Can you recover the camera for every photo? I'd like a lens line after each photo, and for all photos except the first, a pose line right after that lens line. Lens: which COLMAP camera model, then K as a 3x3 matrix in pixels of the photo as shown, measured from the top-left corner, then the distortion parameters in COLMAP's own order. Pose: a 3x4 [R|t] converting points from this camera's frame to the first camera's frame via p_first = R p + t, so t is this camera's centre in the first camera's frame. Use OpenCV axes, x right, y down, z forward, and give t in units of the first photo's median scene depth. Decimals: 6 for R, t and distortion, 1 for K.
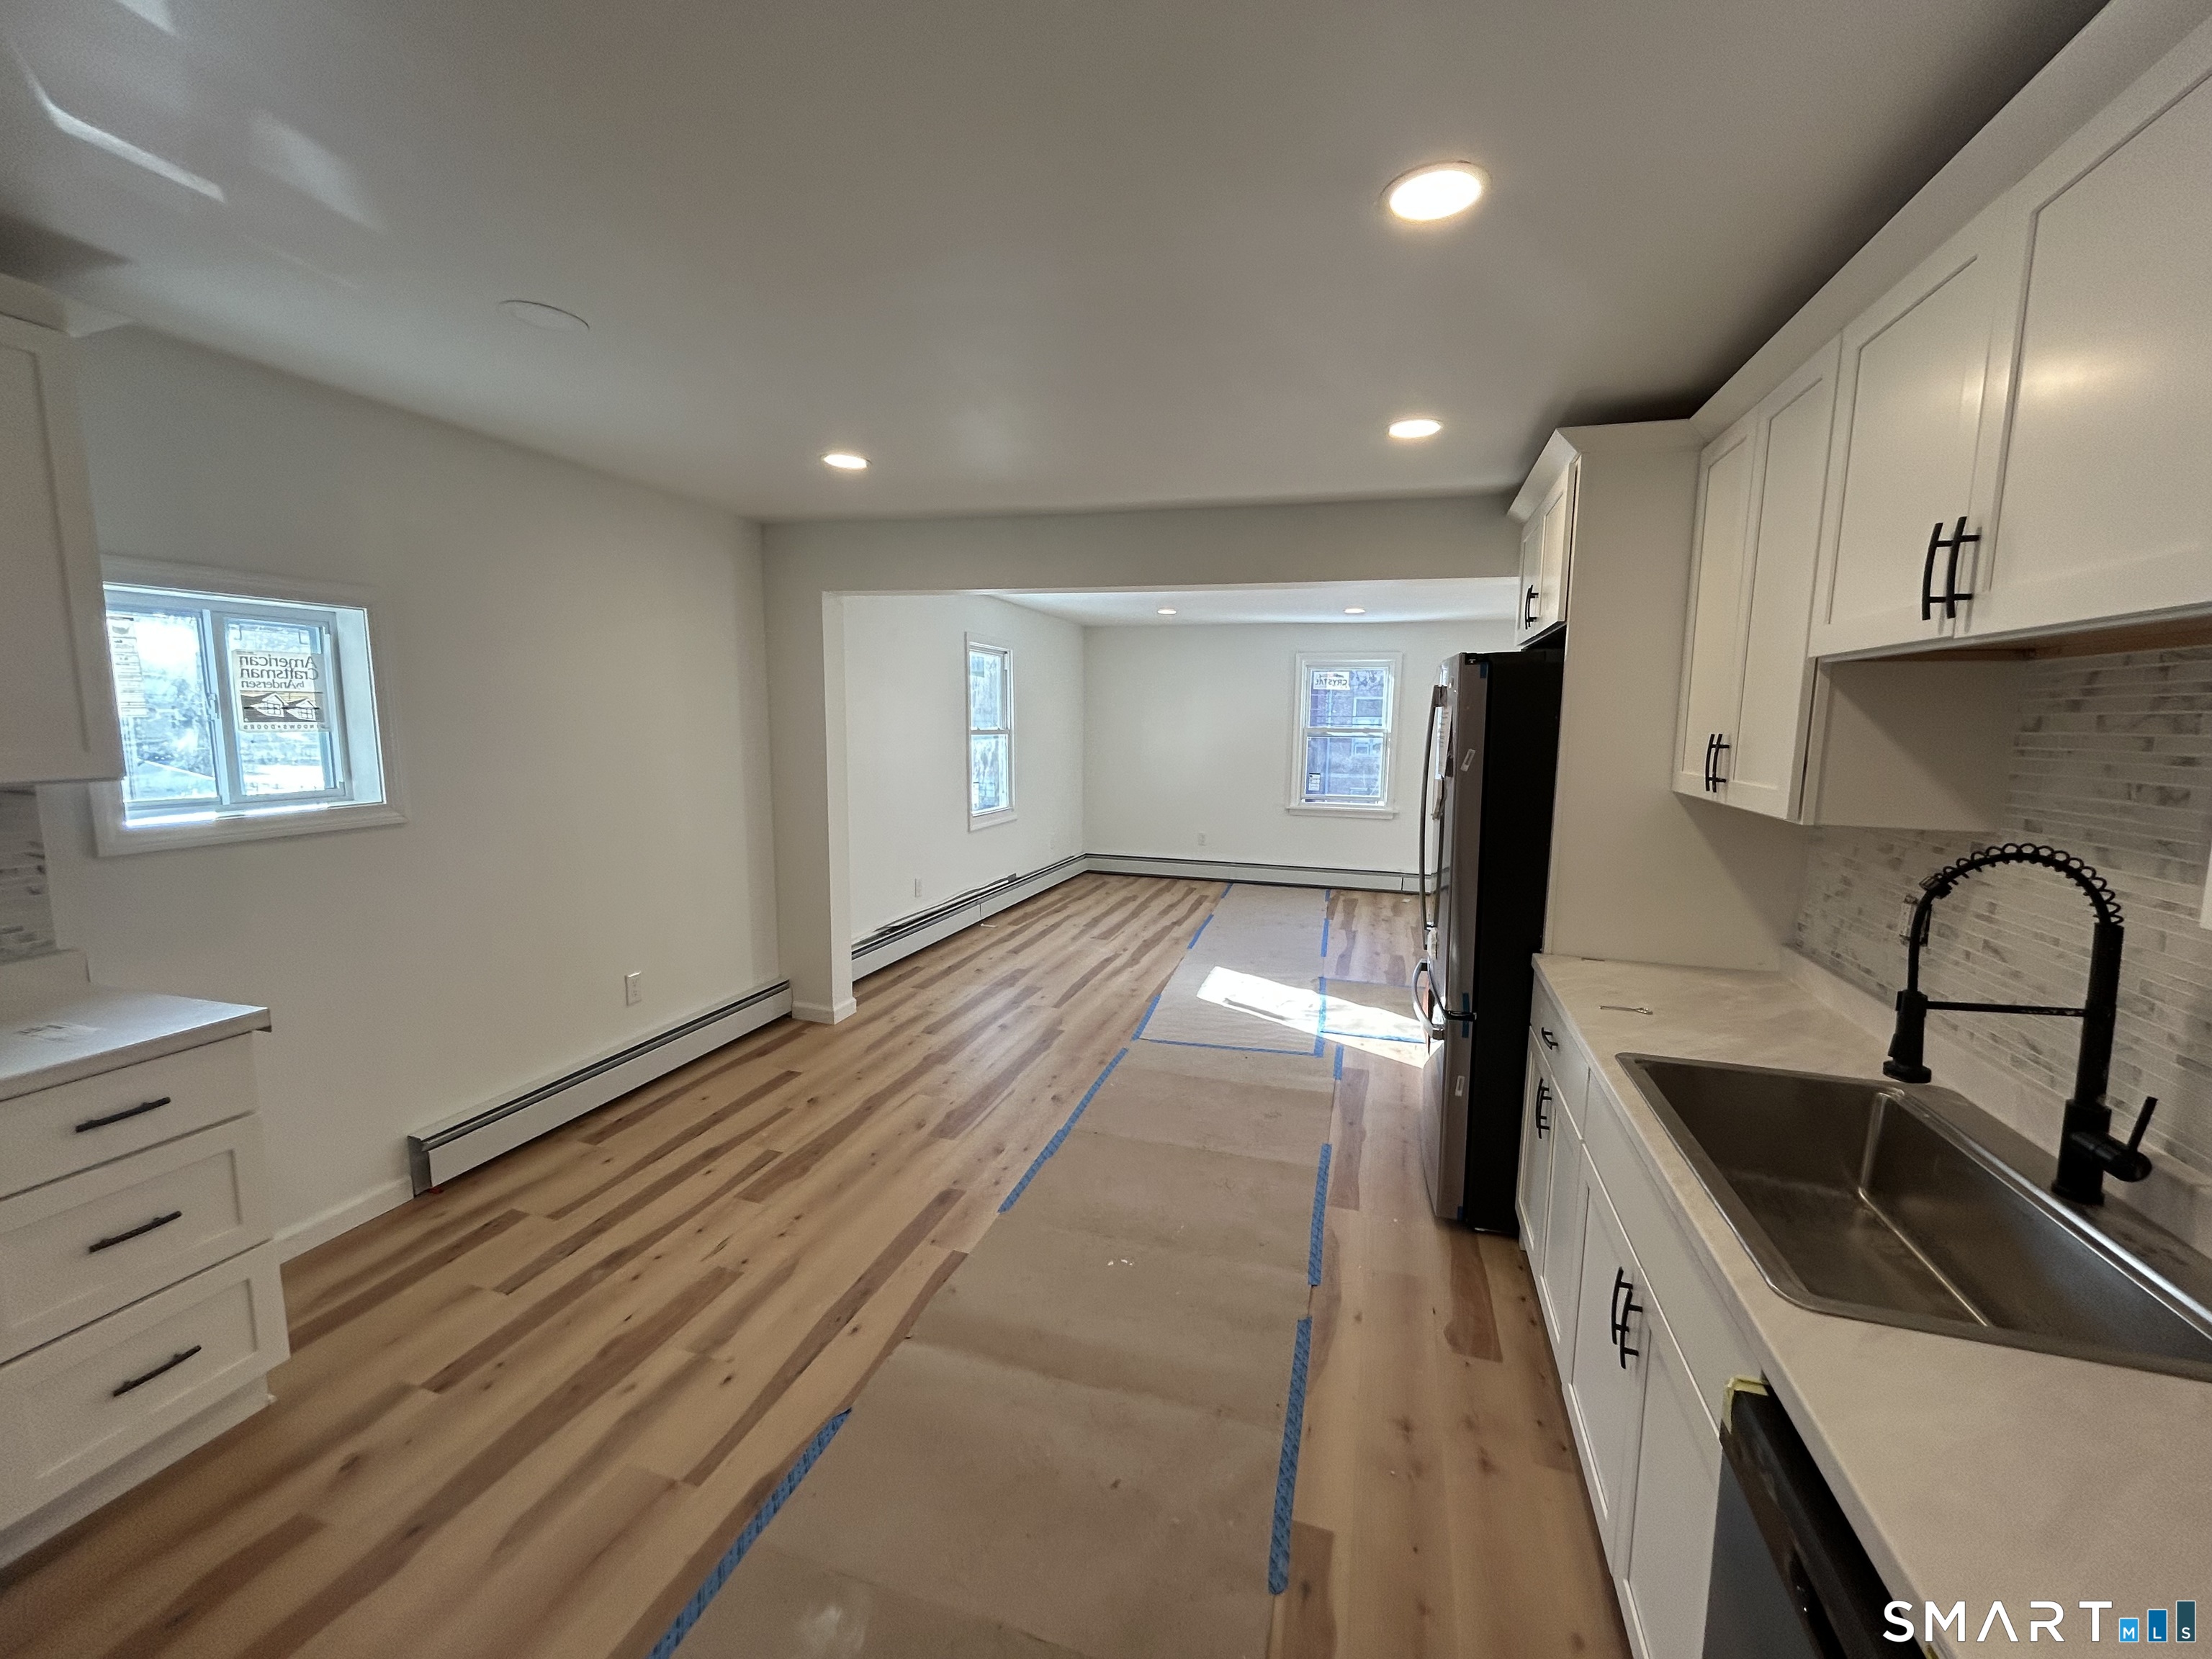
lens RADIAL K [[898.7, 0, 1103.7], [0, 898.7, 831.5], [0, 0, 1]] dist [-0.002839, 0.000515]
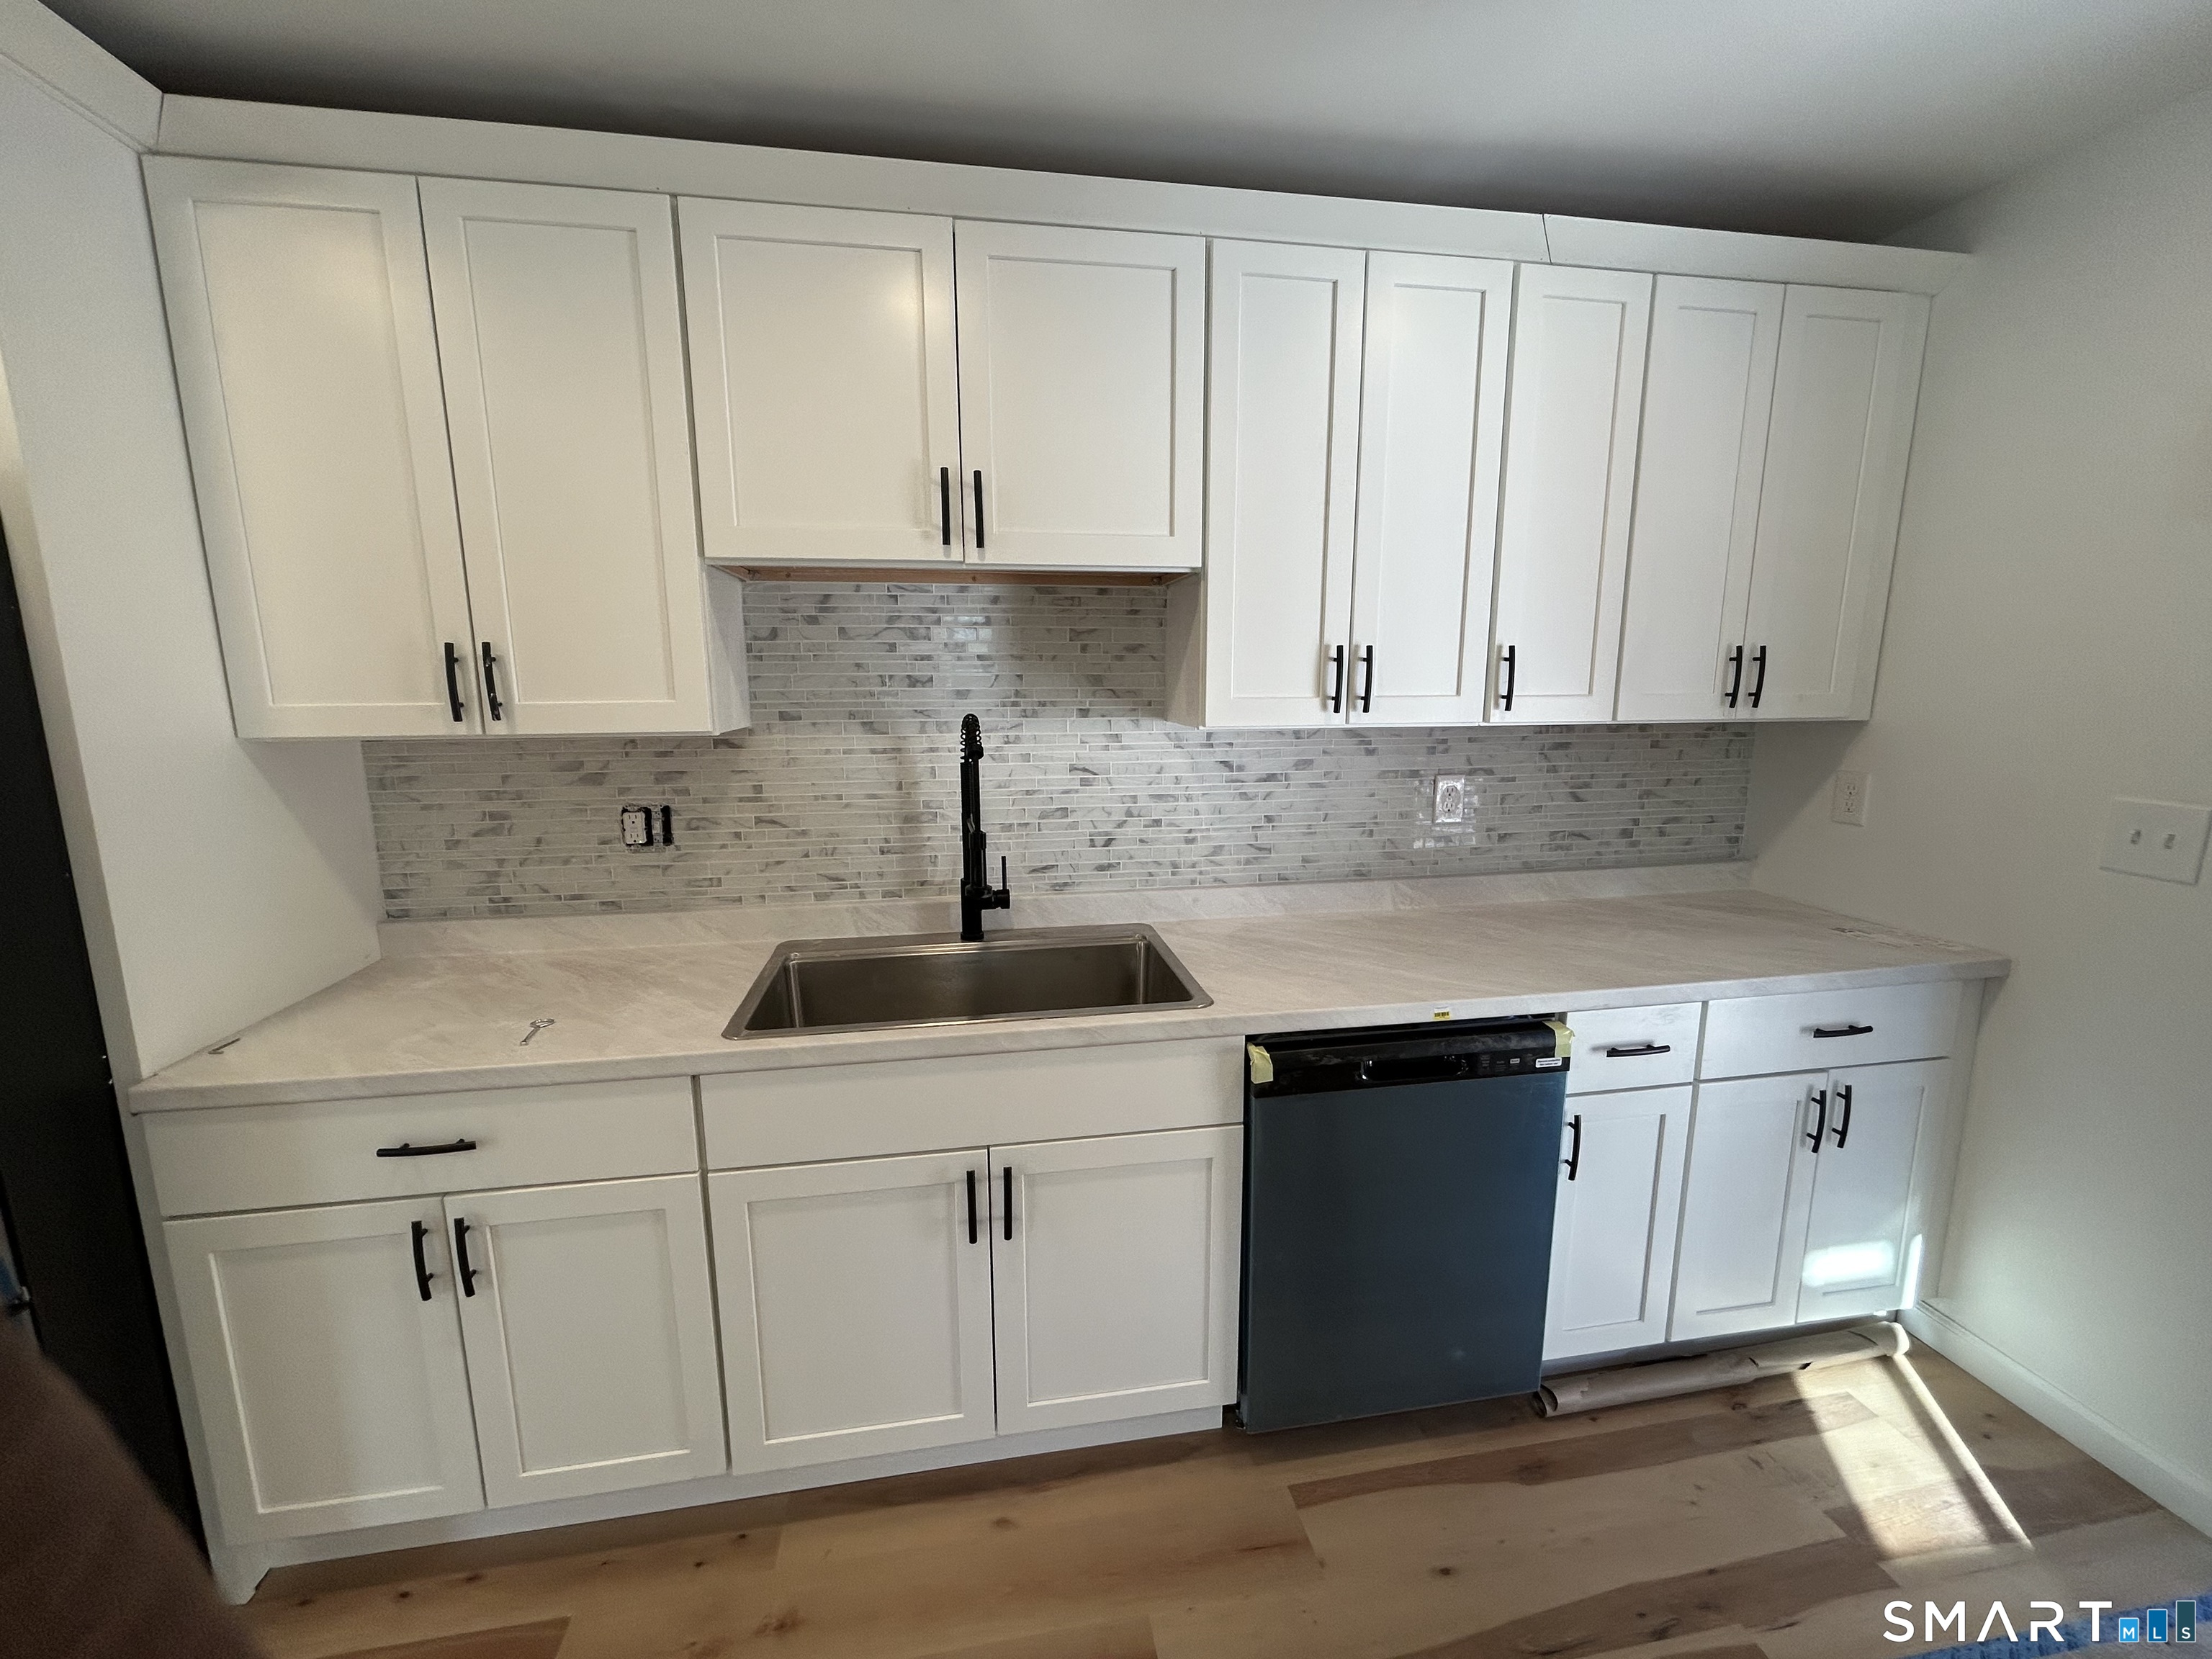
lens RADIAL K [[898.7, 0, 1103.7], [0, 898.7, 831.5], [0, 0, 1]] dist [-0.002839, 0.000515]
pose [[-0.455293, -0.162698, 0.875350, -0.164514], [0.111757, 0.964943, 0.237479, -0.054486], [-0.883300, 0.205949, -0.421149, 0.640192]]
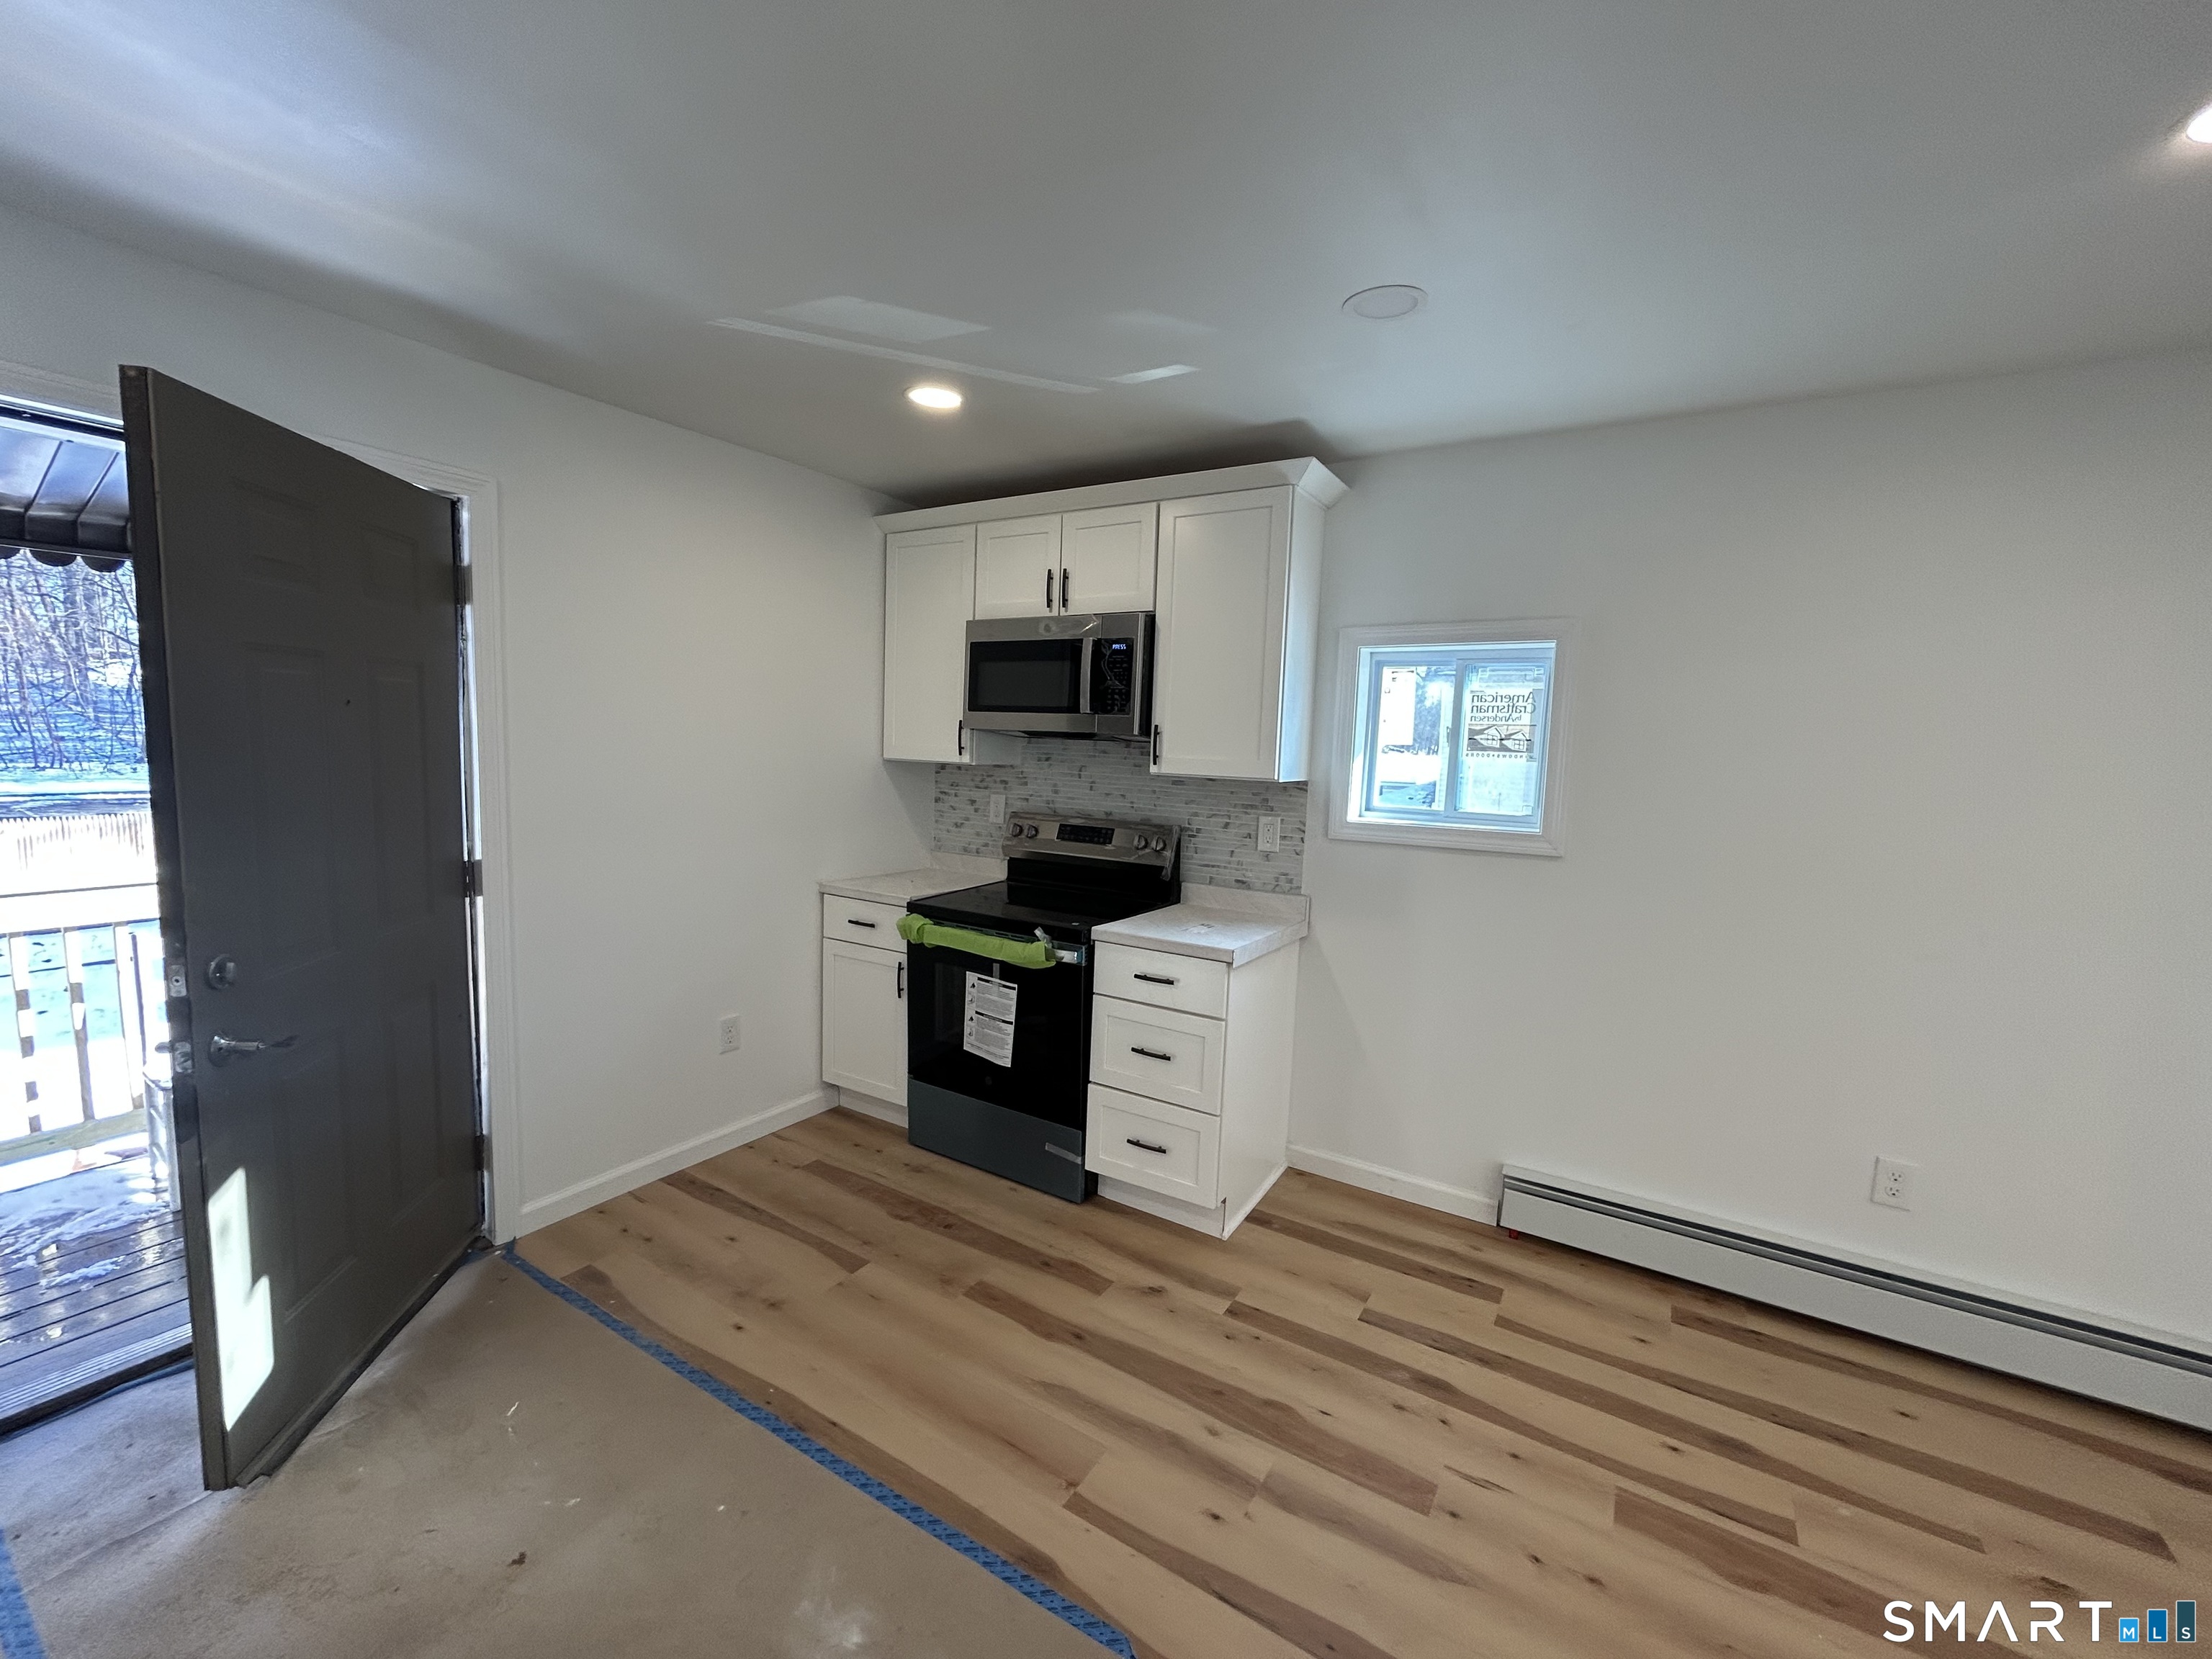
lens RADIAL K [[898.7, 0, 1103.7], [0, 898.7, 831.5], [0, 0, 1]] dist [-0.002839, 0.000515]
pose [[-0.251947, 0.078902, -0.964519, 0.270477], [-0.160585, 0.979444, 0.122070, -0.074033], [0.954325, 0.185642, -0.234097, 0.730270]]
